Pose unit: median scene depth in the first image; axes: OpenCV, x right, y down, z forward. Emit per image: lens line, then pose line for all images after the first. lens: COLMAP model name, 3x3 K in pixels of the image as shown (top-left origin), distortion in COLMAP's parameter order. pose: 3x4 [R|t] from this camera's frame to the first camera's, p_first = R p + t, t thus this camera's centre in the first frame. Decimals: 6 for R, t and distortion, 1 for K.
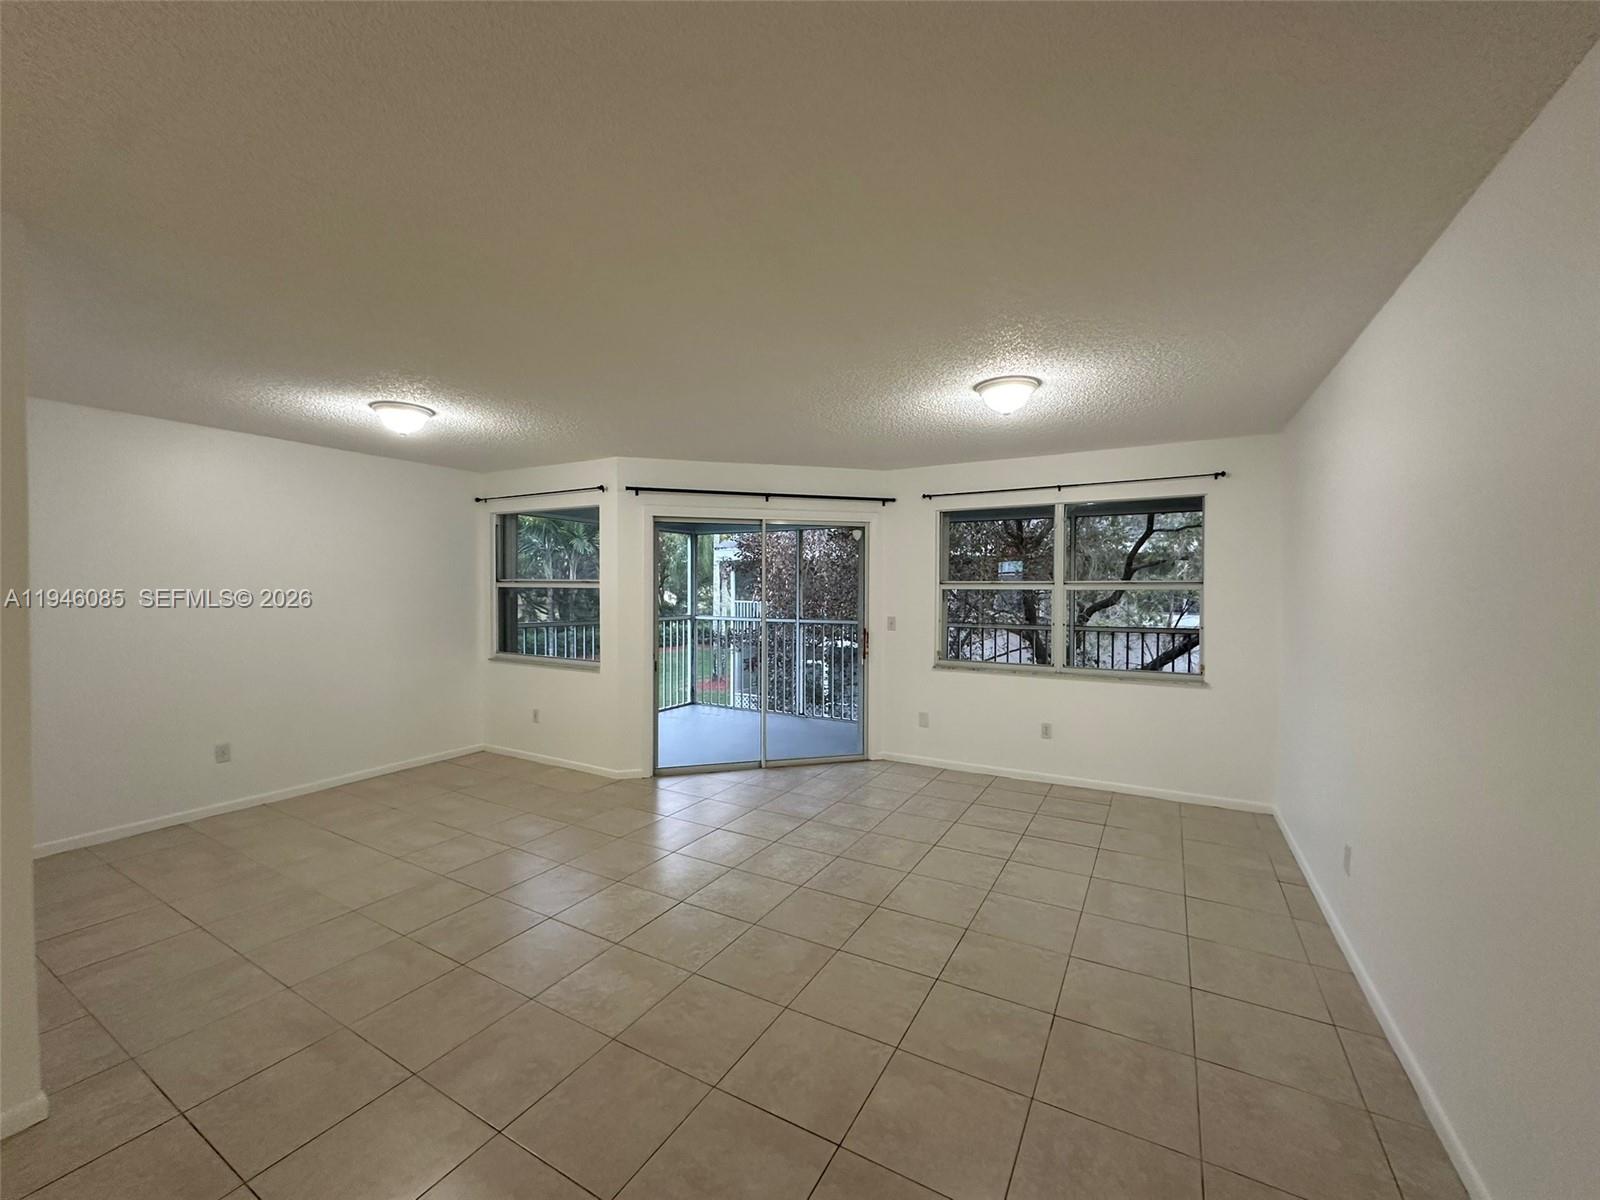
lens RADIAL K [[639.6, 0, 800.5], [0, 639.6, 601.7], [0, 0, 1]] dist [-0.001887, -0.000010]
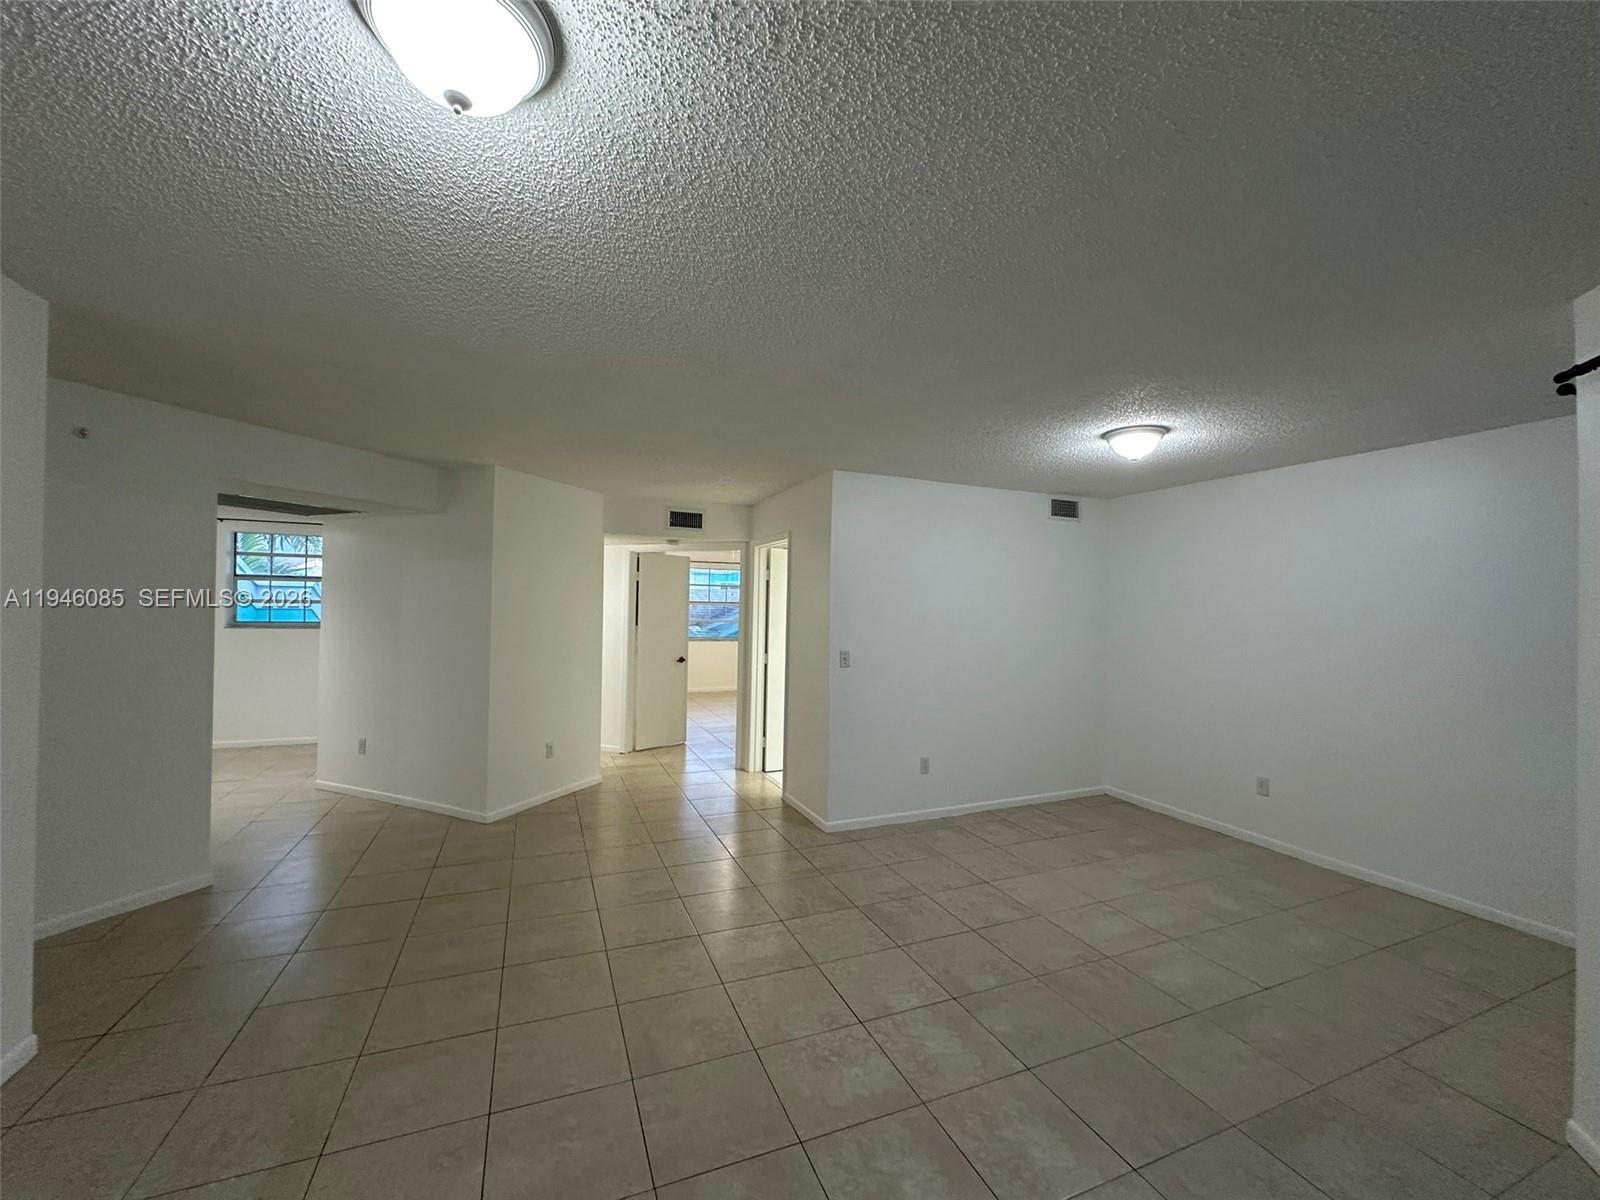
lens RADIAL K [[639.6, 0, 800.5], [0, 639.6, 601.7], [0, 0, 1]] dist [-0.001887, -0.000010]
pose [[-0.611077, -0.021804, -0.791270, 0.350108], [-0.037032, 0.999314, 0.001062, -0.030892], [0.790704, 0.029951, -0.611465, 1.005482]]
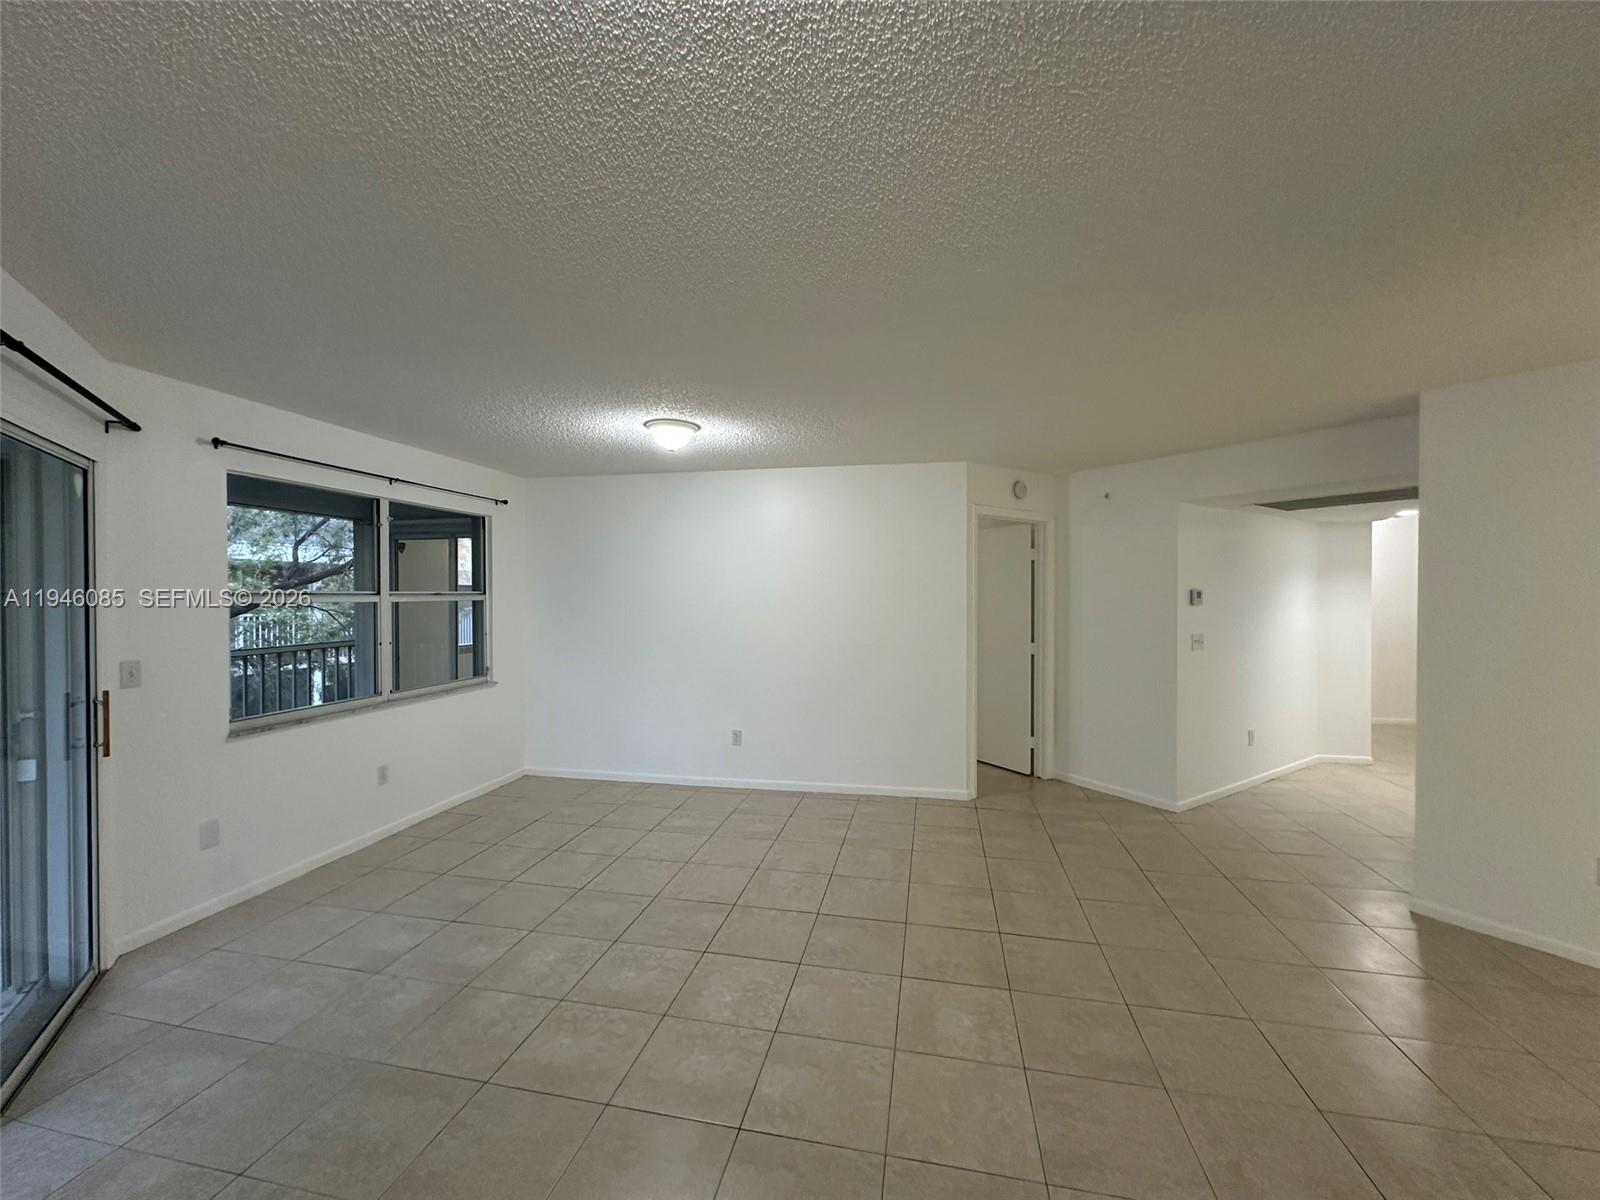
lens RADIAL K [[639.6, 0, 800.5], [0, 639.6, 601.7], [0, 0, 1]] dist [-0.001887, -0.000010]
pose [[-0.308094, -0.013997, 0.951253, -0.636858], [0.020116, 0.999572, 0.021223, -0.029502], [-0.951143, 0.025674, -0.307680, 0.849764]]
